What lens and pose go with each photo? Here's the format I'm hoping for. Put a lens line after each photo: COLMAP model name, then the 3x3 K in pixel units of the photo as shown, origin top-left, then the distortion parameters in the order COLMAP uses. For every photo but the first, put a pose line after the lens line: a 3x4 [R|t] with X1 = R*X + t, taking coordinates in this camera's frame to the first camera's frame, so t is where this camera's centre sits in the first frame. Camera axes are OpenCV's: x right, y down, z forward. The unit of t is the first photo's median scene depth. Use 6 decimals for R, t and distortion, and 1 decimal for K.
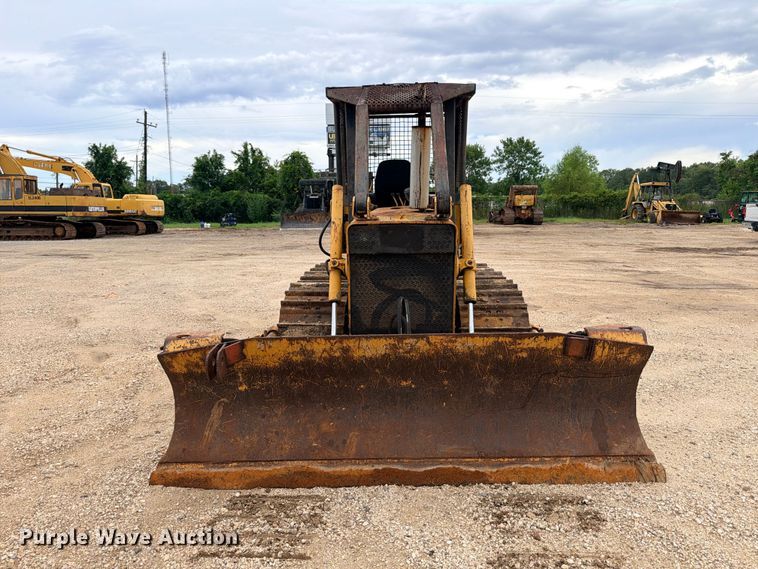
lens RADIAL K [[529.4, 0, 380.6], [0, 529.4, 278.0], [0, 0, 1]] dist [0.078045, -0.132449]
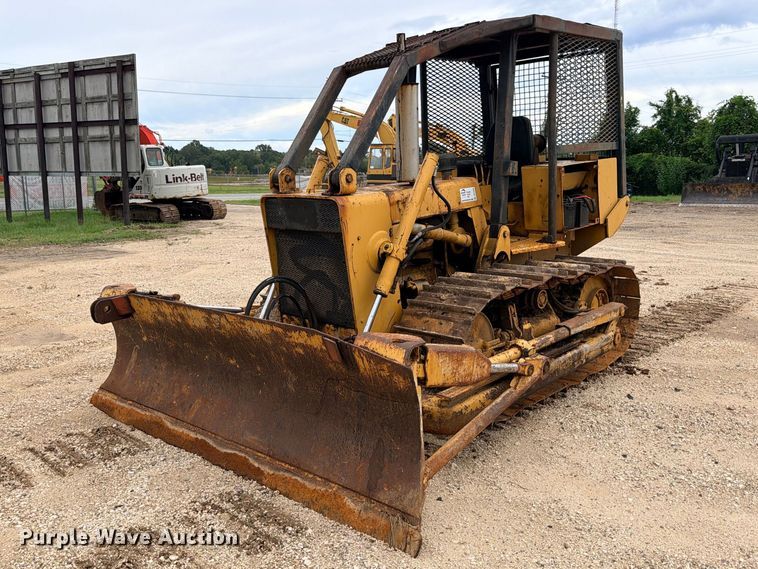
lens RADIAL K [[649.8, 0, 361.5], [0, 649.8, 264.2], [0, 0, 1]] dist [0.095849, -0.141401]
pose [[0.751393, 0.091761, -0.653444, 0.092260], [-0.089460, 0.995307, 0.036899, -0.004134], [0.653763, 0.030731, 0.756075, 0.022622]]
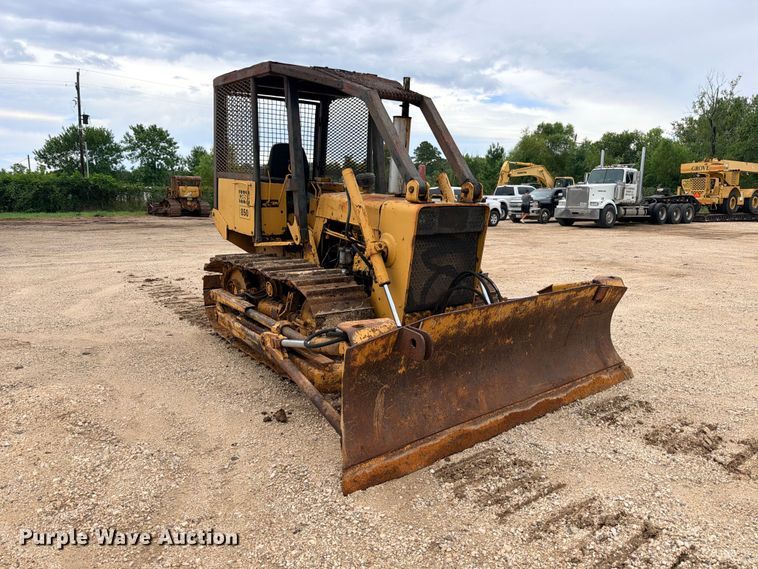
lens RADIAL K [[525.4, 0, 379.0], [0, 525.4, 284.5], [0, 0, 1]] dist [0.087169, -0.121058]
pose [[0.782418, -0.090272, 0.616177, -0.082816], [0.074330, 0.995902, 0.051520, -0.000730], [-0.618302, 0.005491, 0.785921, 0.023652]]
